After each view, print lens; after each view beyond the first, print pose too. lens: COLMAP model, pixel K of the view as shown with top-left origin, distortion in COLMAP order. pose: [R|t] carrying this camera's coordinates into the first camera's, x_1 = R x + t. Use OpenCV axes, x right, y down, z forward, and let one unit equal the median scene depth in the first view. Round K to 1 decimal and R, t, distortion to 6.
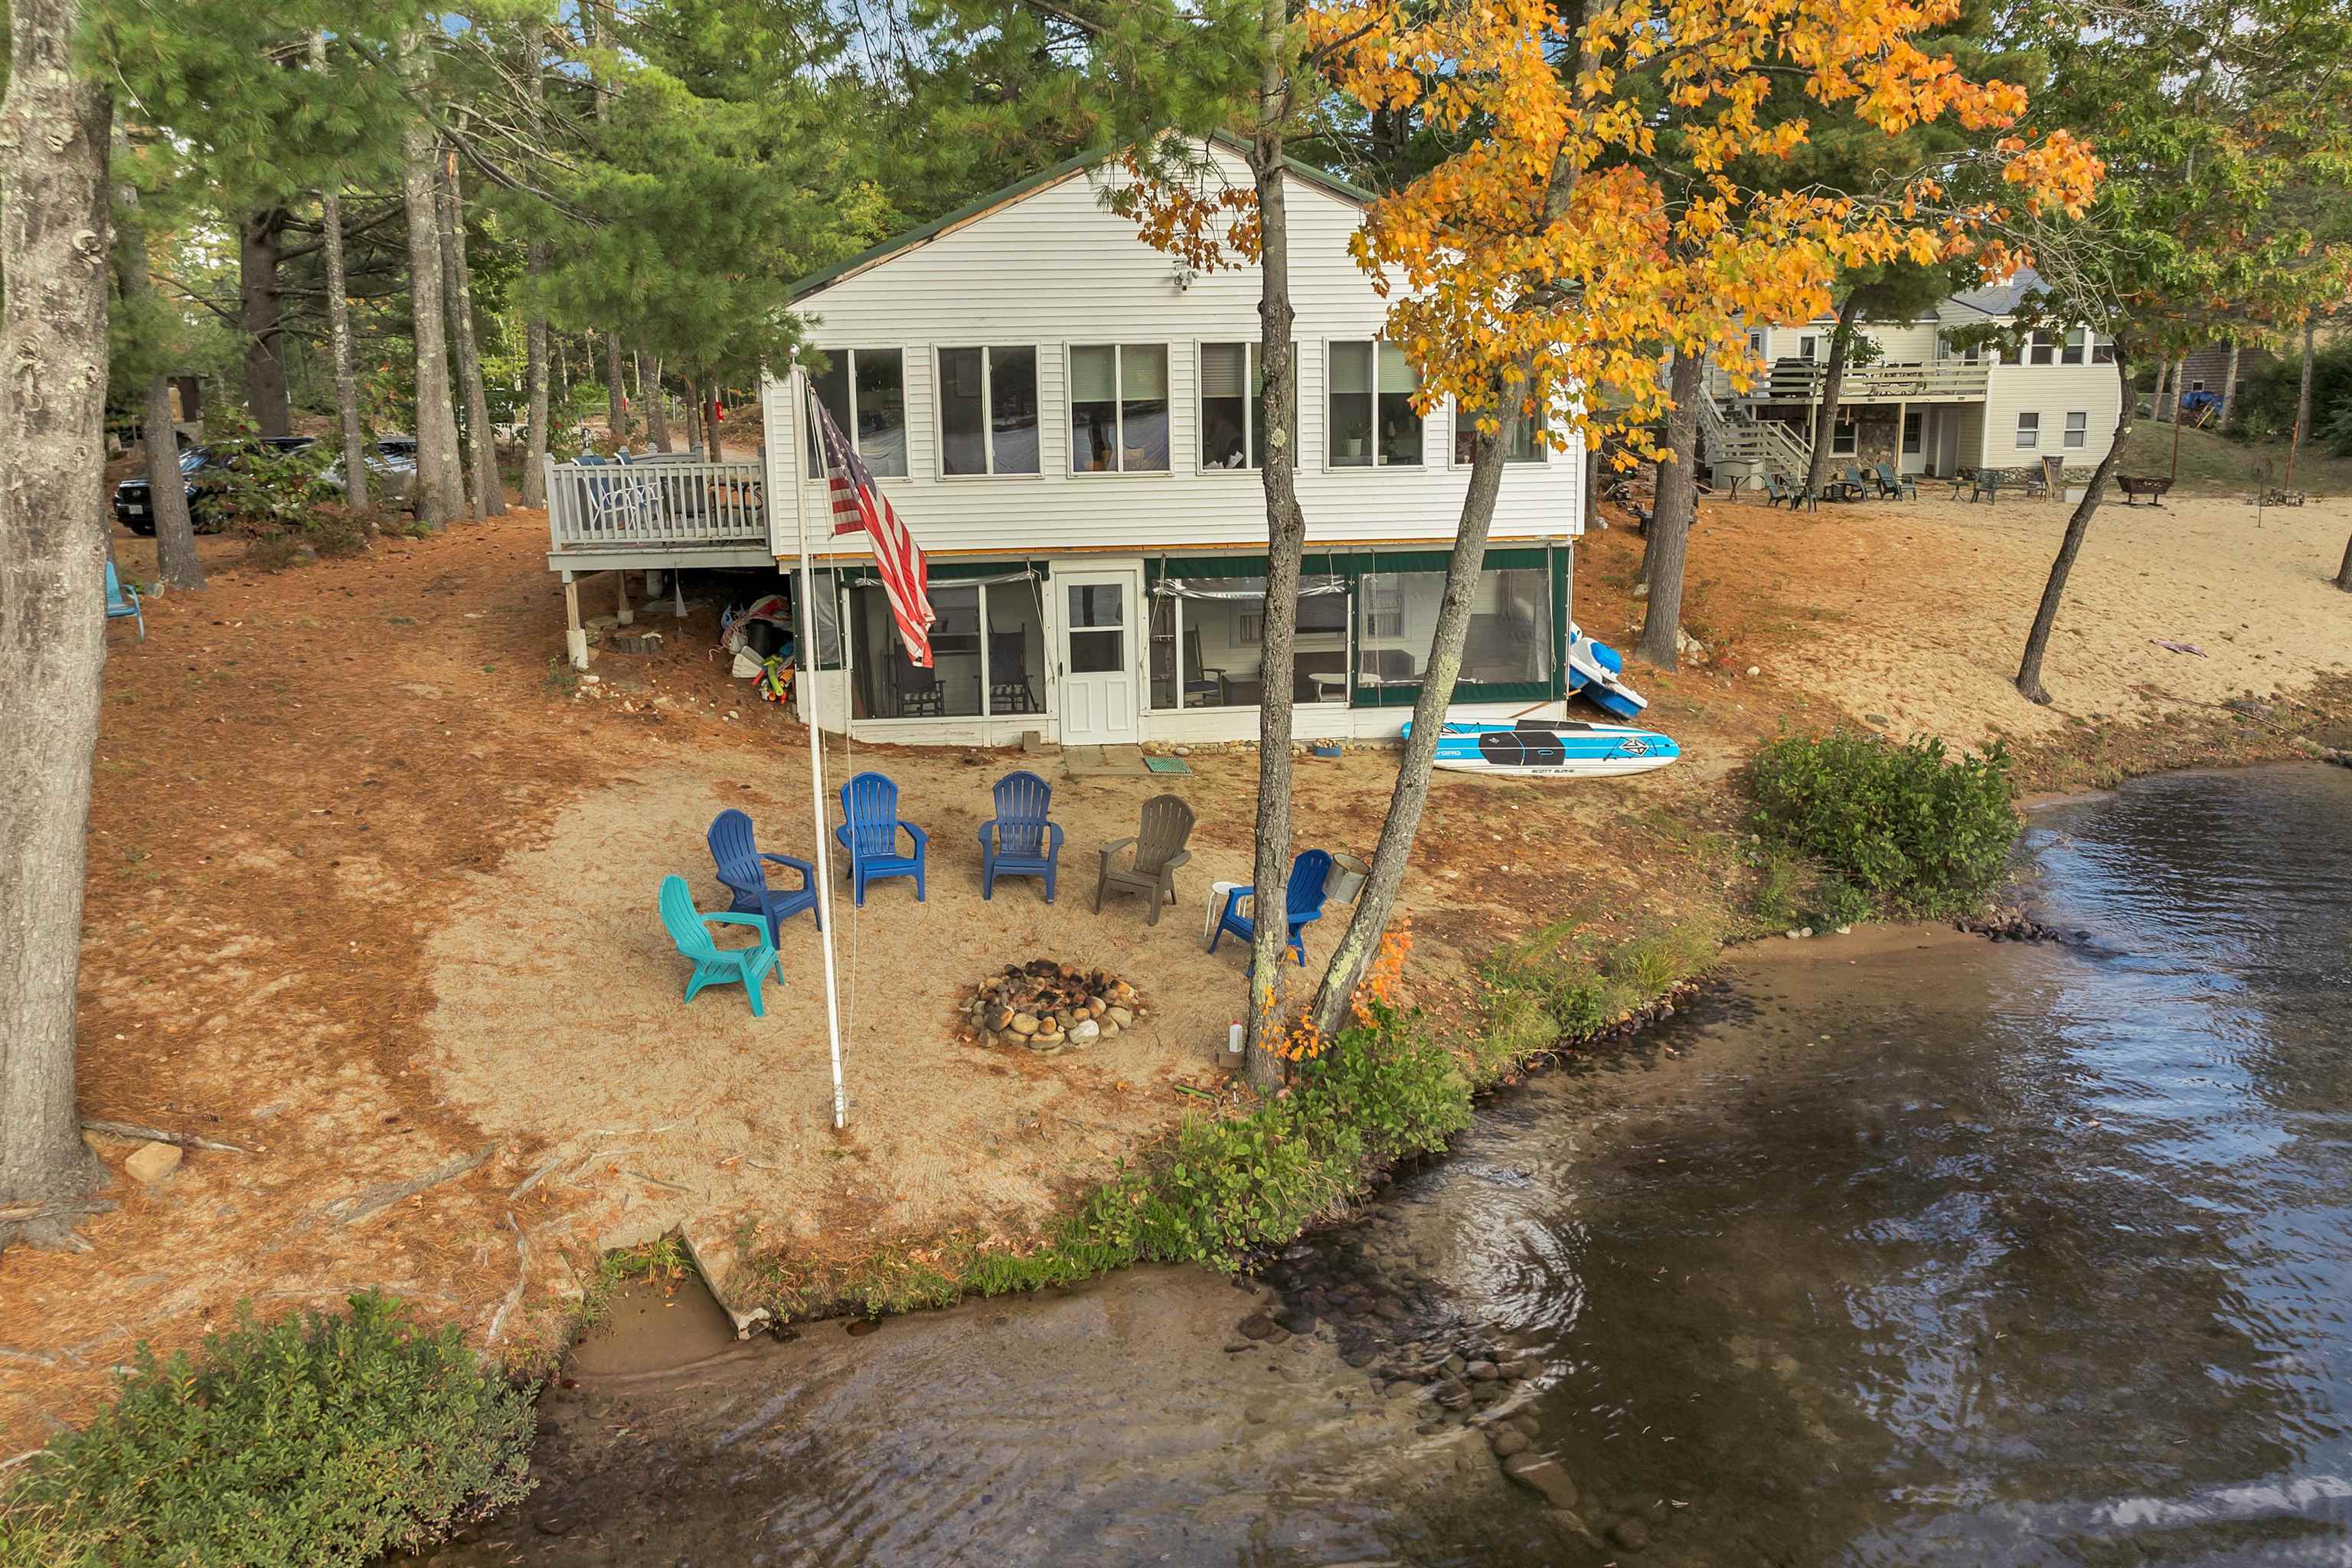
lens RADIAL K [[1718.9, 0, 1159.6], [0, 1718.9, 778.5], [0, 0, 1]] dist [-0.037586, -0.003688]
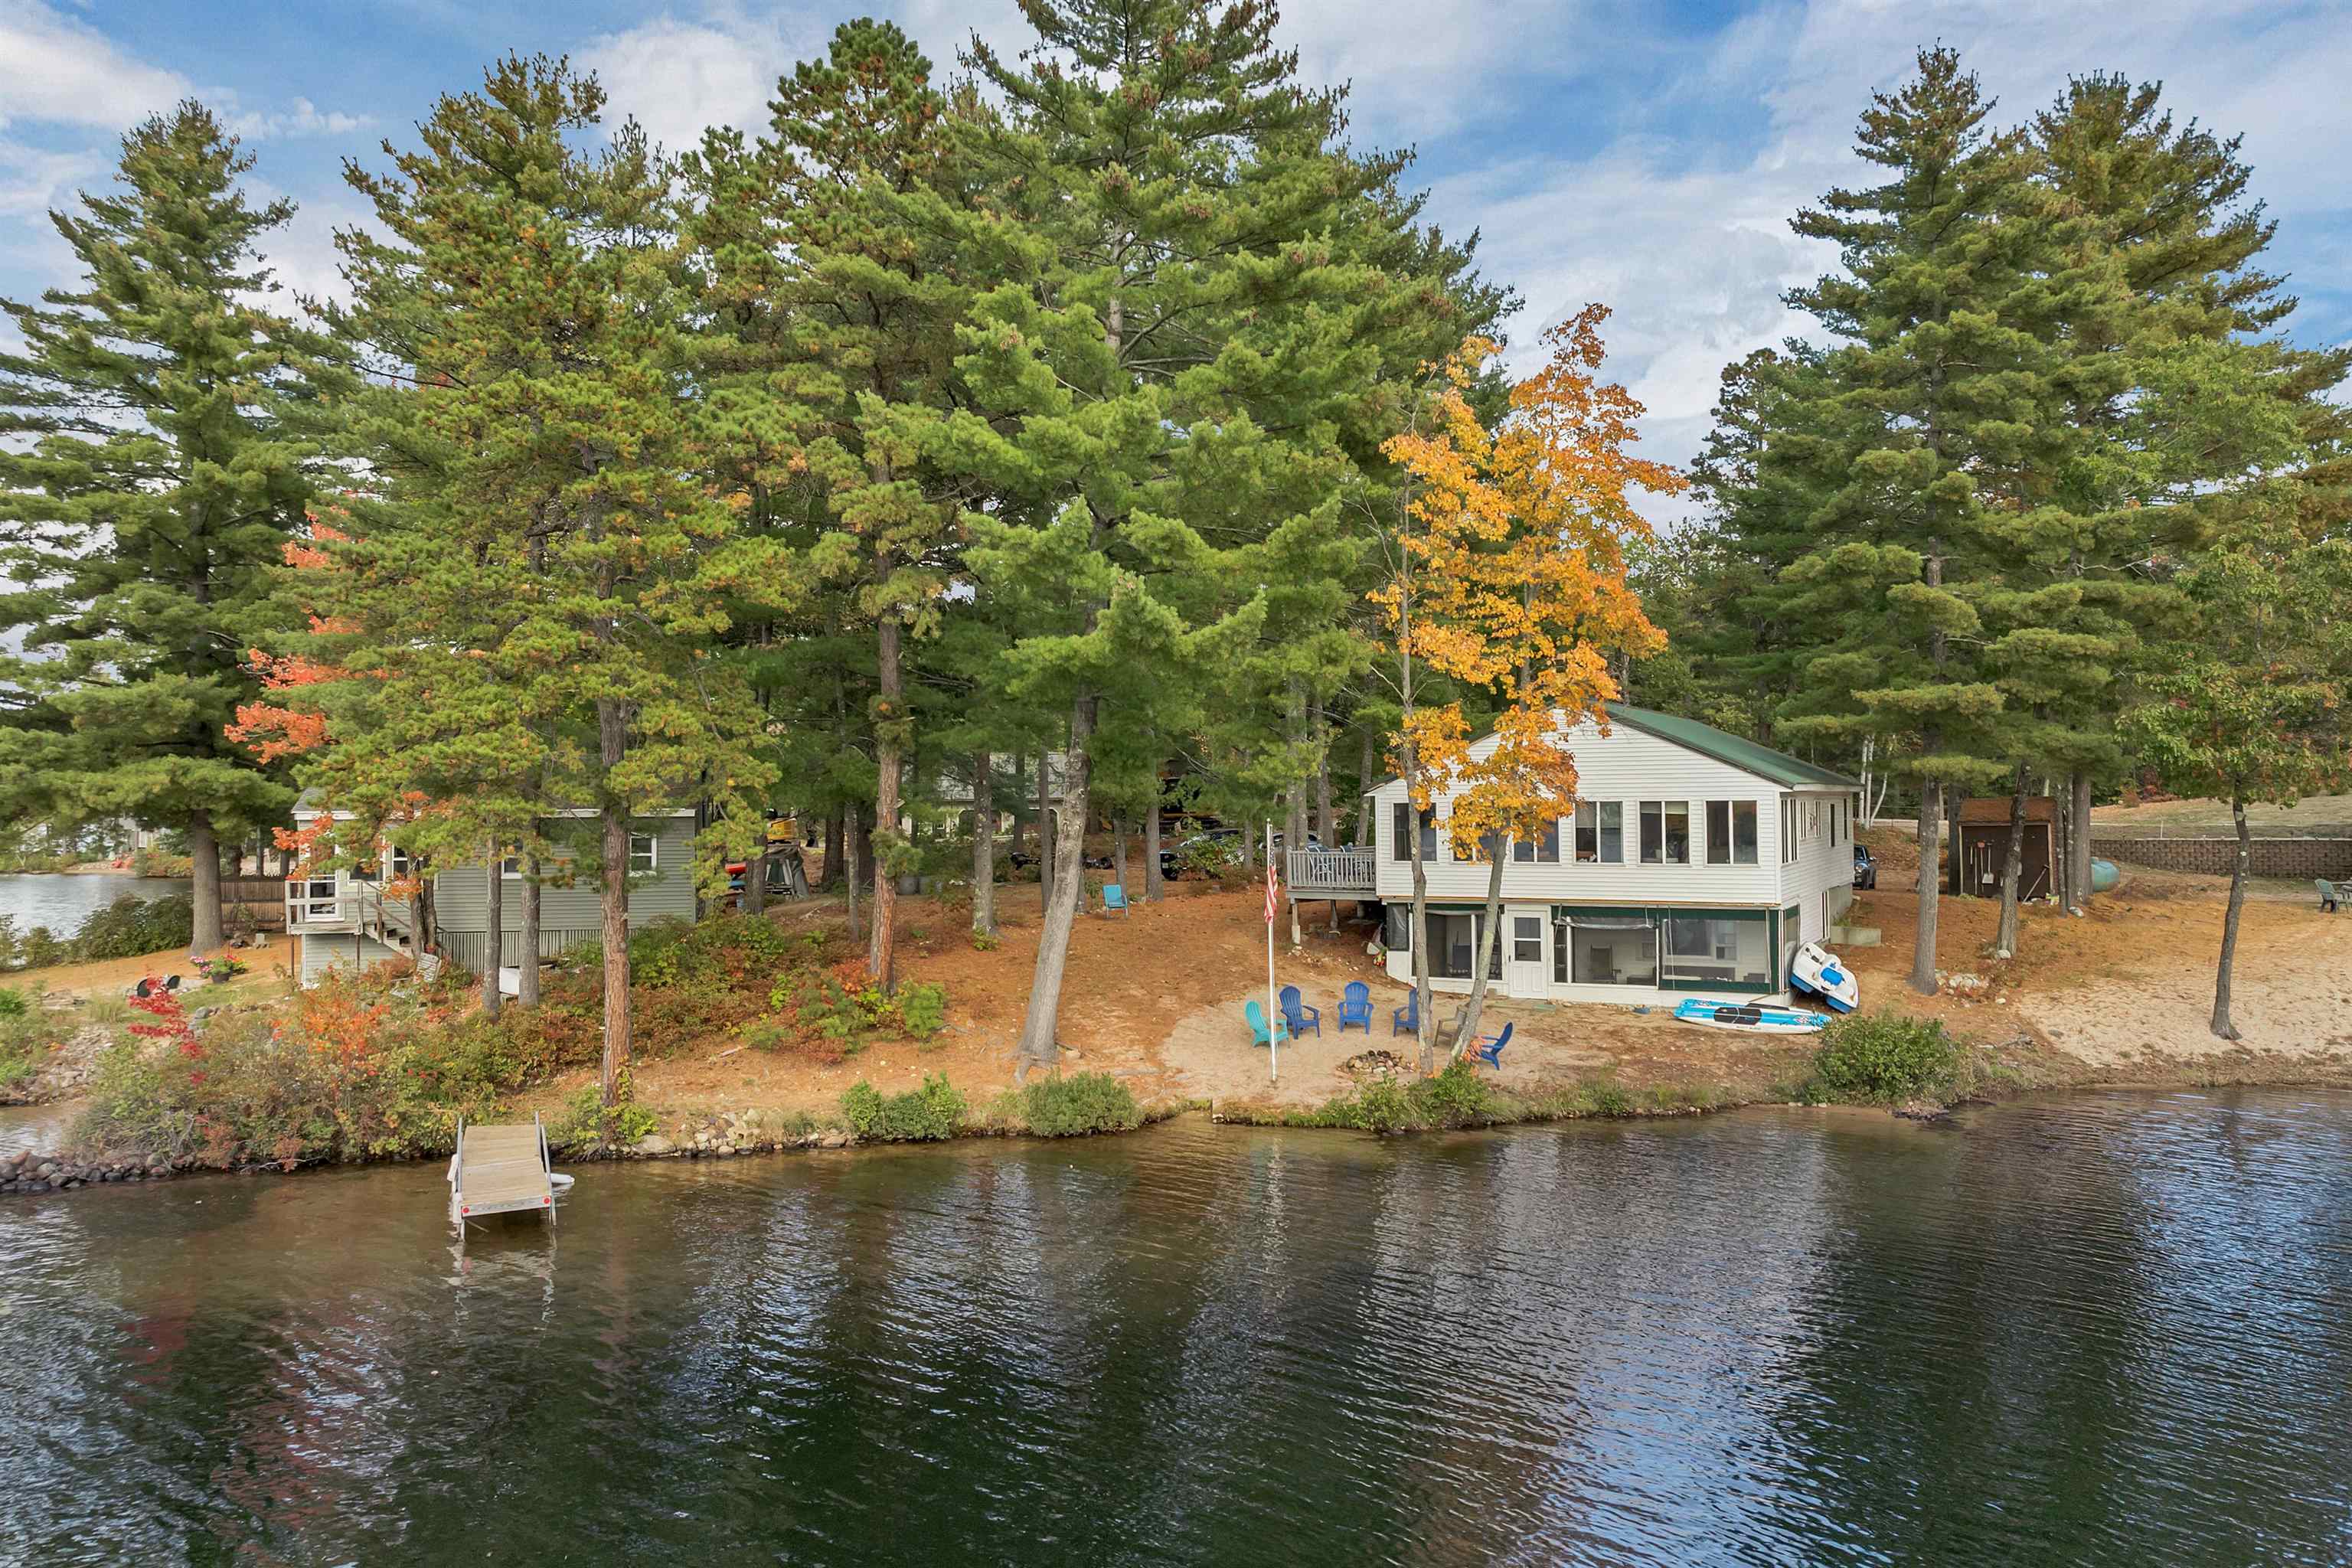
lens RADIAL K [[1727.2, 0, 1175.1], [0, 1727.2, 775.6], [0, 0, 1]] dist [-0.030777, -0.000710]
pose [[0.832608, 0.002747, -0.553856, 0.769442], [-0.125709, 0.974828, -0.184142, 0.155622], [0.539408, 0.222943, 0.811995, -0.937509]]
